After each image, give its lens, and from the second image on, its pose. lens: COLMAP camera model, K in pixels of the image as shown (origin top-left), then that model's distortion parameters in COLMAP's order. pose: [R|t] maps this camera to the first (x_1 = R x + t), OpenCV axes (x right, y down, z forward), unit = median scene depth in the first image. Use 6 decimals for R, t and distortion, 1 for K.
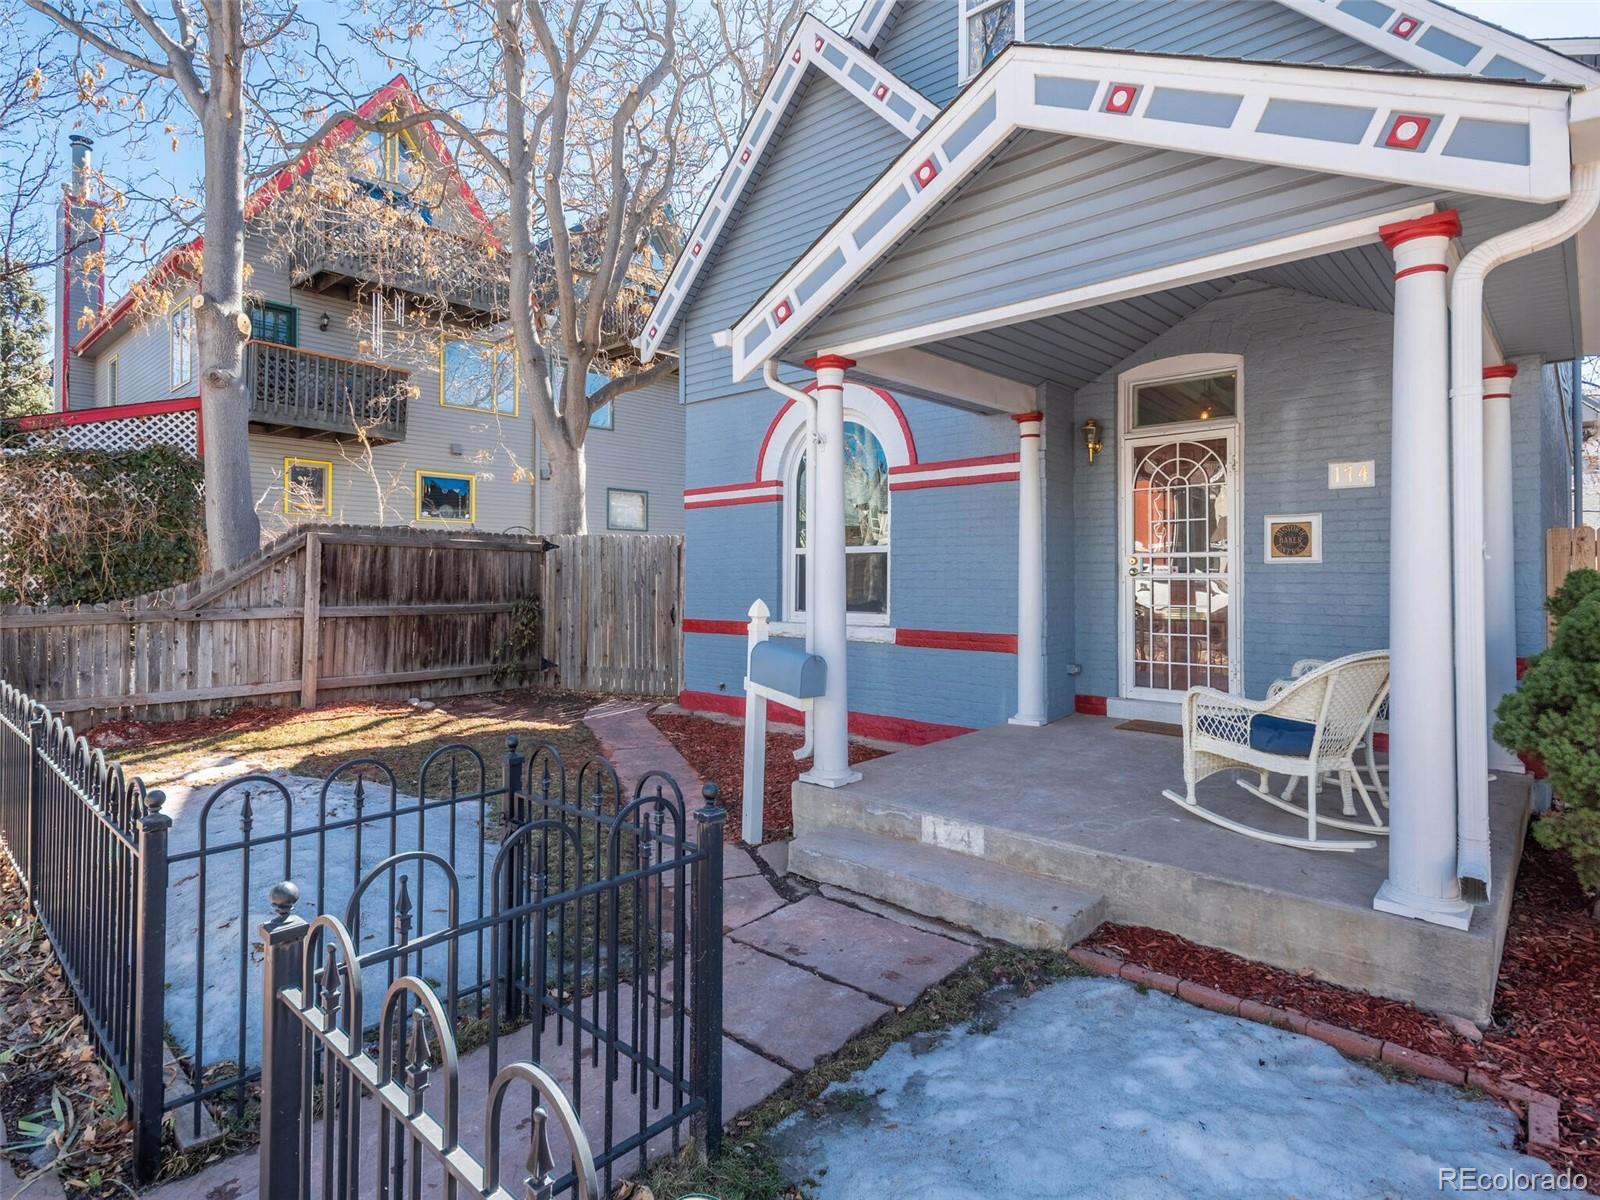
lens RADIAL K [[856.5, 0, 790.6], [0, 856.5, 565.2], [0, 0, 1]] dist [0.016317, -0.000302]
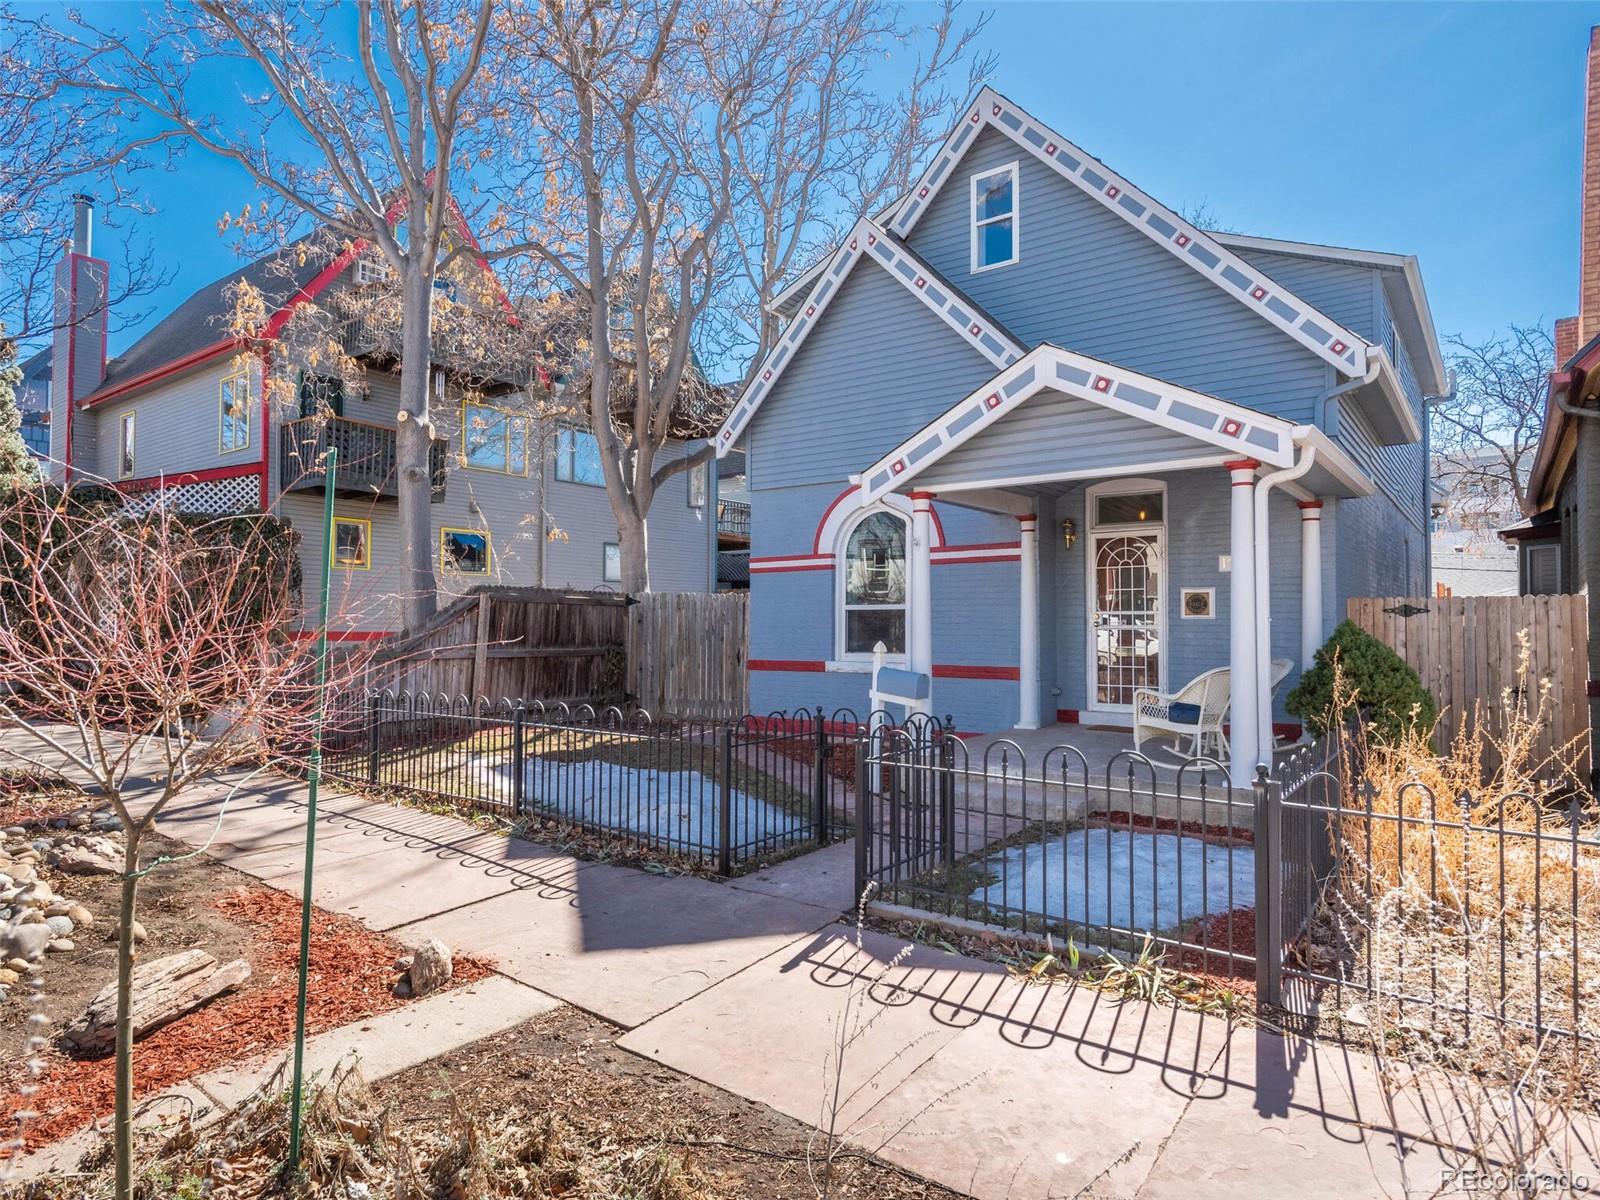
lens RADIAL K [[924.5, 0, 796.6], [0, 924.5, 596.7], [0, 0, 1]] dist [0.010693, -0.001265]
pose [[0.995575, 0.004336, 0.093875, -0.253409], [-0.002697, 0.999842, -0.017586, -0.009430], [-0.093937, 0.017255, 0.995429, -0.513121]]
